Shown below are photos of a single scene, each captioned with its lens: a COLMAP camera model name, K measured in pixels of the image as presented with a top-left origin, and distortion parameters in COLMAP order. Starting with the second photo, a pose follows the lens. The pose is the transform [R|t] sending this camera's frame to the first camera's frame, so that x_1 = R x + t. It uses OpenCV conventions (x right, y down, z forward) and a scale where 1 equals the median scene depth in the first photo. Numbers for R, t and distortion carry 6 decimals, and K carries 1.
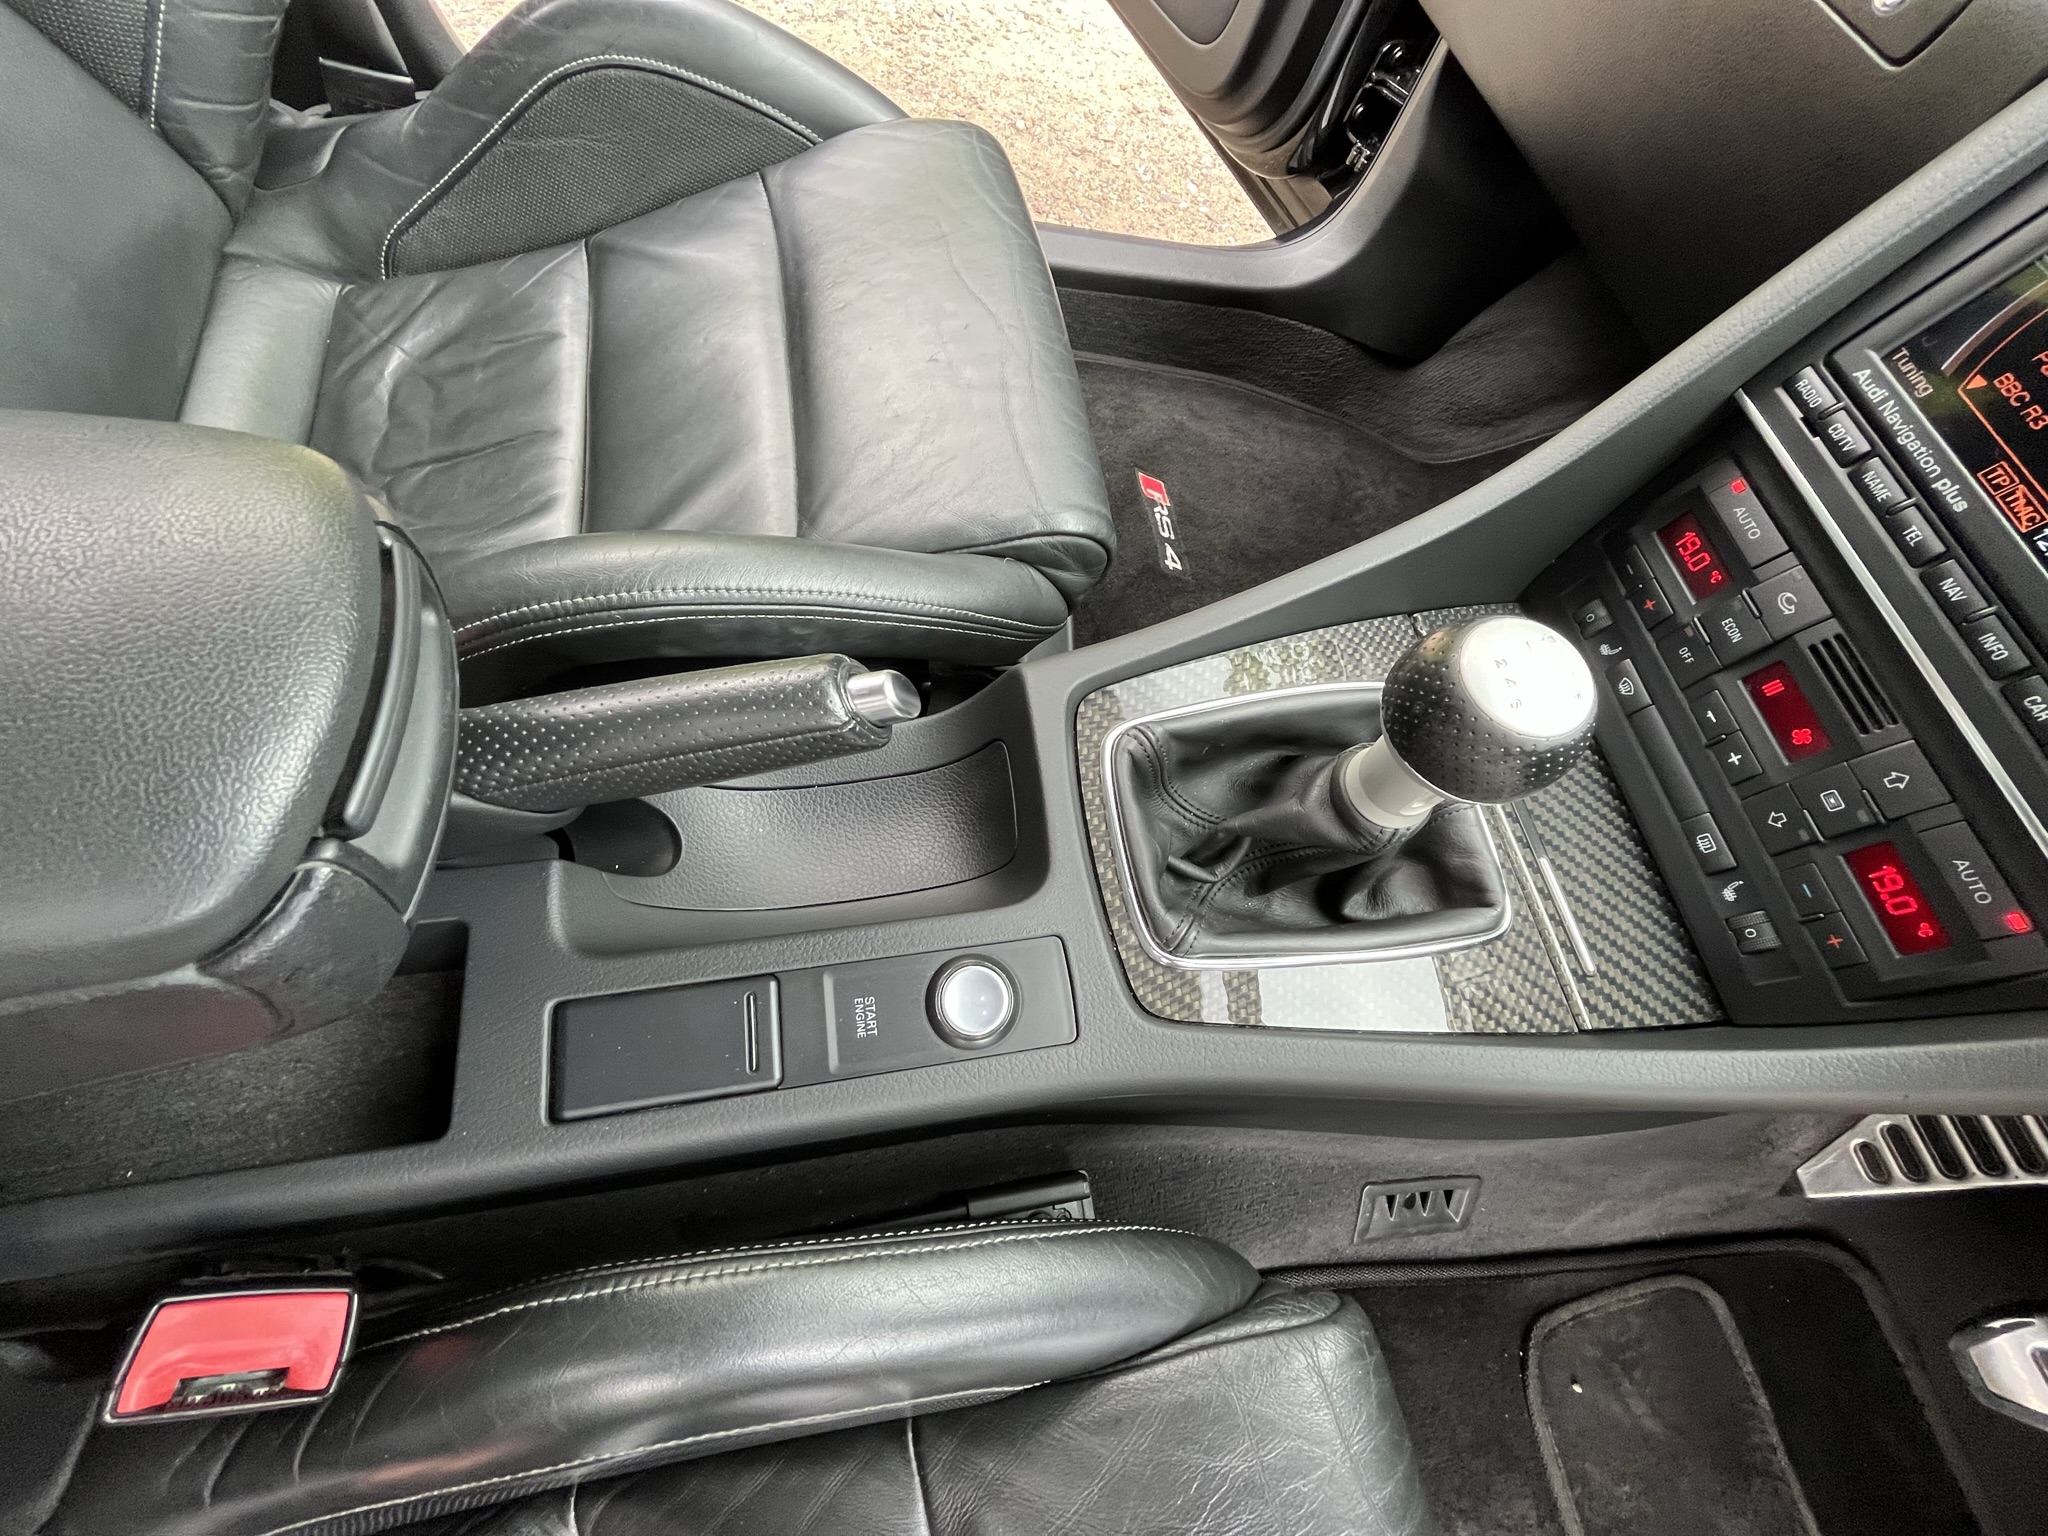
lens RADIAL K [[825.1, 0, 1034.4], [0, 825.1, 775.1], [0, 0, 1]] dist [0.000632, -0.000135]
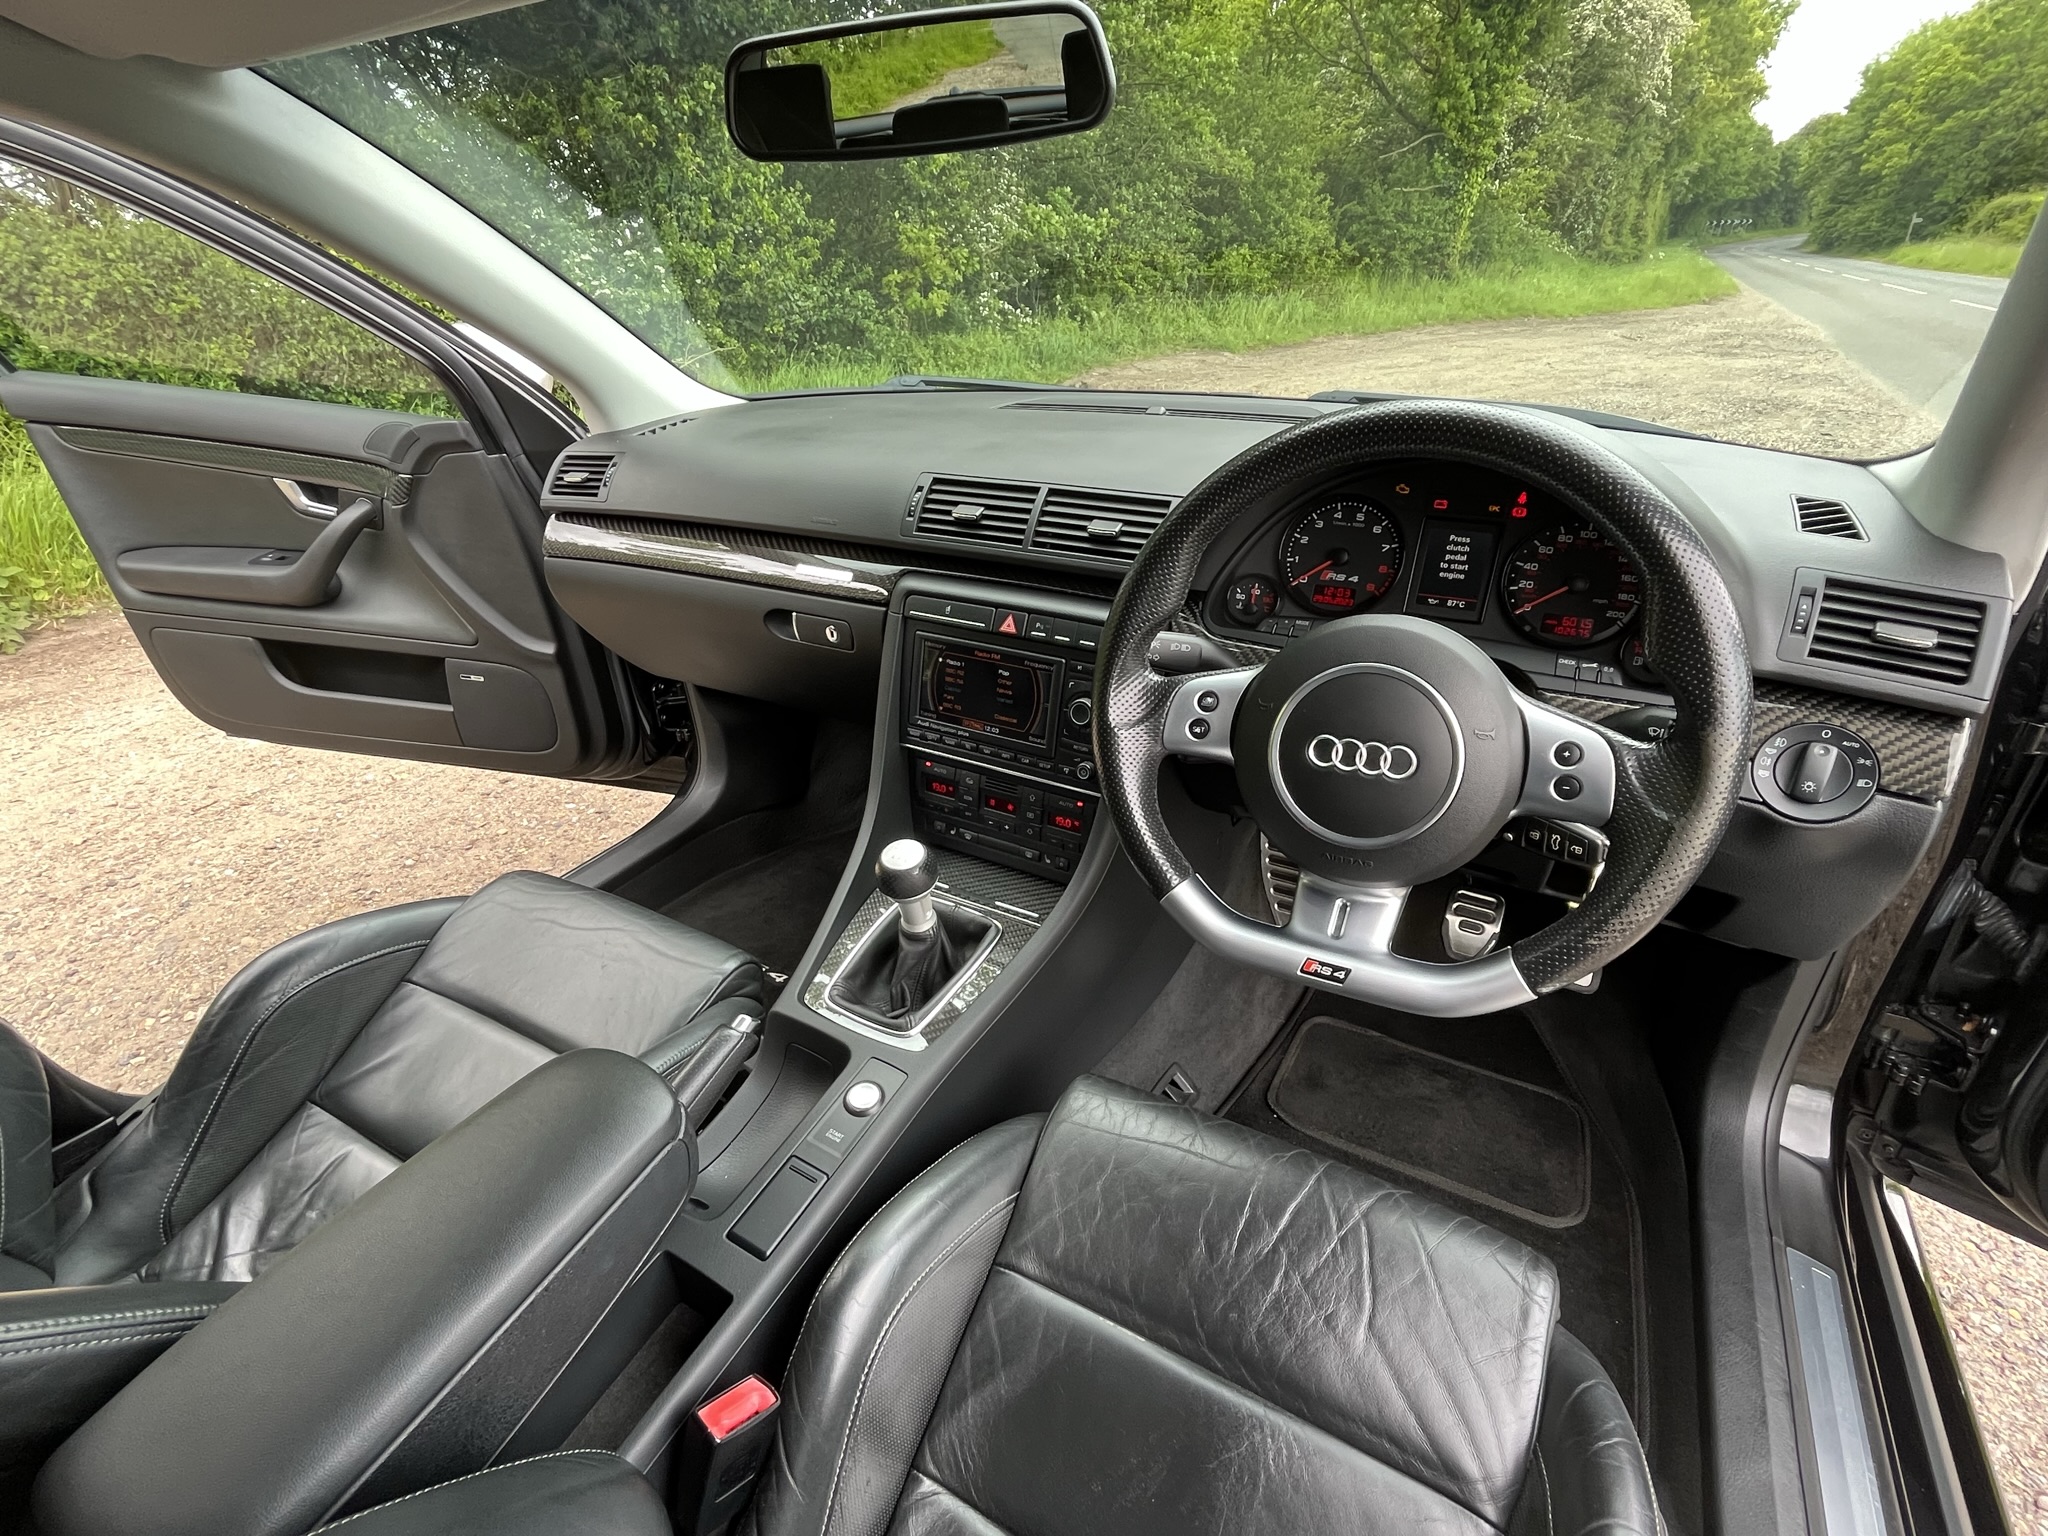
lens RADIAL K [[941.5, 0, 1024.3], [0, 941.5, 763.8], [0, 0, 1]] dist [-0.004663, -0.001363]
pose [[0.609307, -0.581393, 0.539191, -0.340706], [0.772928, 0.587267, -0.240206, 0.356511], [-0.176995, 0.563116, 0.807201, -0.867194]]
